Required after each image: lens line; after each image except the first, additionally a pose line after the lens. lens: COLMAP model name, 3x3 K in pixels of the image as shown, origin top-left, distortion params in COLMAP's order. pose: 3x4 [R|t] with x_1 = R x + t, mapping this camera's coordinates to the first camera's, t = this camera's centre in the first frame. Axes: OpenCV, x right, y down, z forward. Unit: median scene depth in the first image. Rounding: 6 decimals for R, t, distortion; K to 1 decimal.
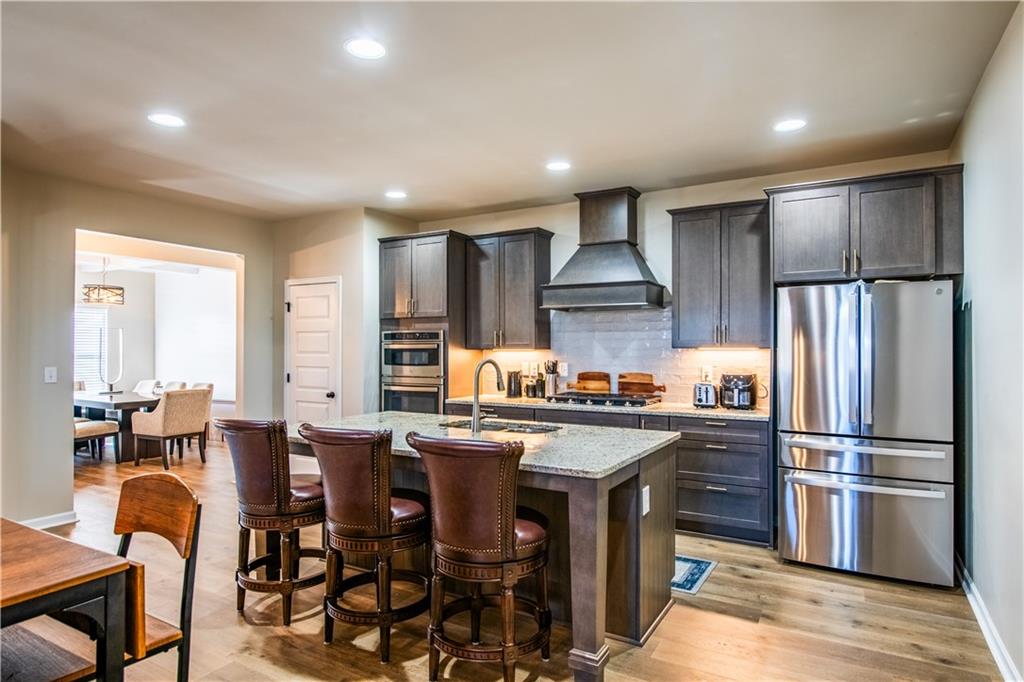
lens RADIAL K [[578.4, 0, 517.0], [0, 578.4, 341.7], [0, 0, 1]] dist [-0.001024, -0.000368]
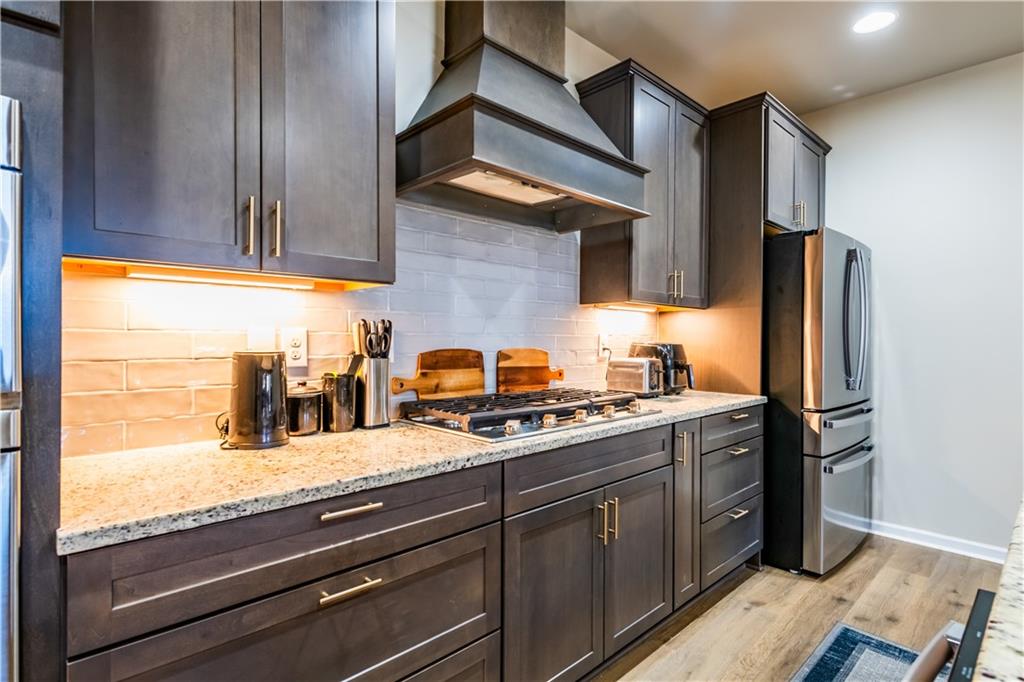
lens RADIAL K [[515.2, 0, 513.0], [0, 515.2, 341.7], [0, 0, 1]] dist [-0.000531, -0.000402]
pose [[0.284247, -0.001968, 0.958749, -0.277664], [-0.014366, 0.999877, 0.006311, 0.052806], [-0.958644, -0.015568, 0.284183, 1.024495]]
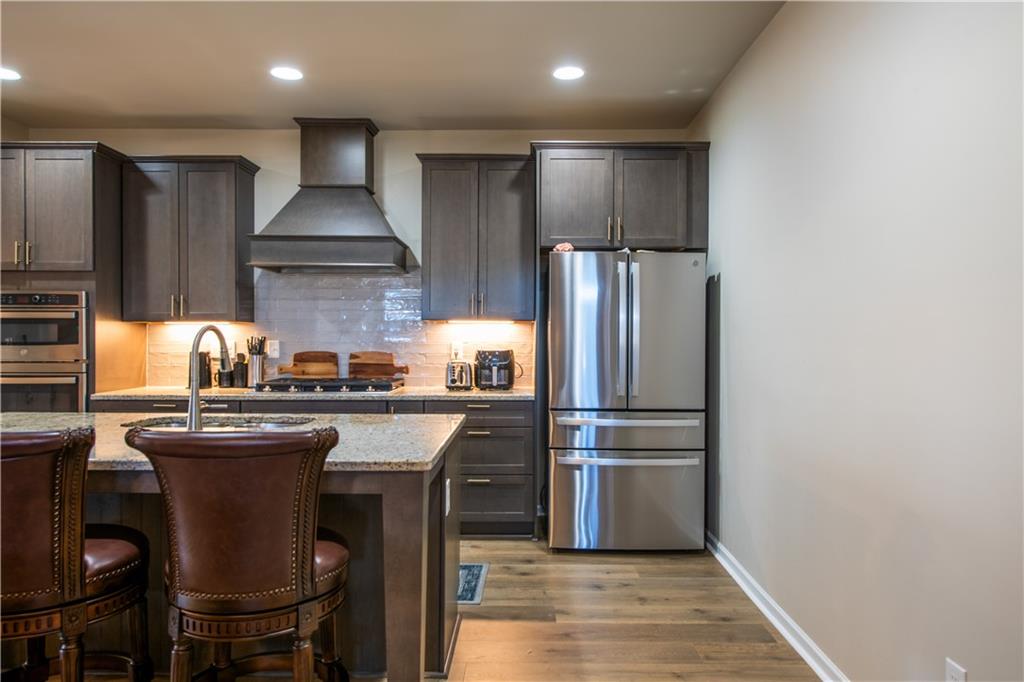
lens RADIAL K [[680.3, 0, 514.8], [0, 680.3, 338.3], [0, 0, 1]] dist [0.005203, 0.000608]
pose [[0.869603, 0.001212, 0.493750, -0.106414], [-0.008674, 0.999880, 0.012823, 0.024959], [-0.493675, -0.015434, 0.869509, 0.082628]]
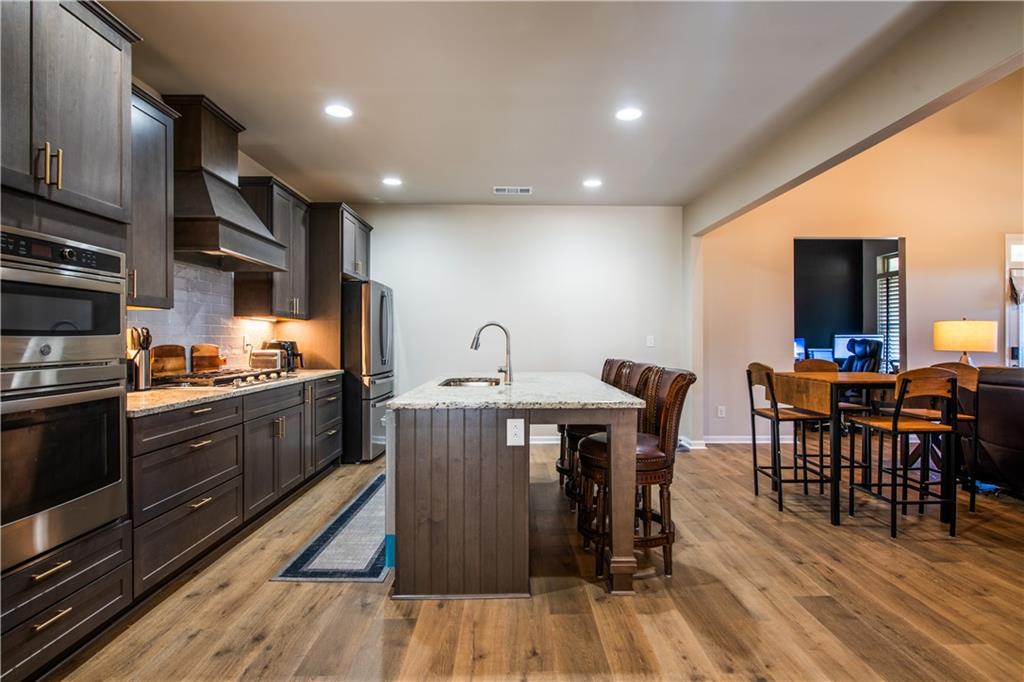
lens RADIAL K [[521.8, 0, 518.5], [0, 521.8, 340.9], [0, 0, 1]] dist [-0.004043, -0.001022]
pose [[-0.518049, -0.001140, 0.855350, -0.765767], [-0.008237, 0.999959, -0.003656, 0.055898], [-0.855311, -0.008939, -0.518037, 1.169630]]
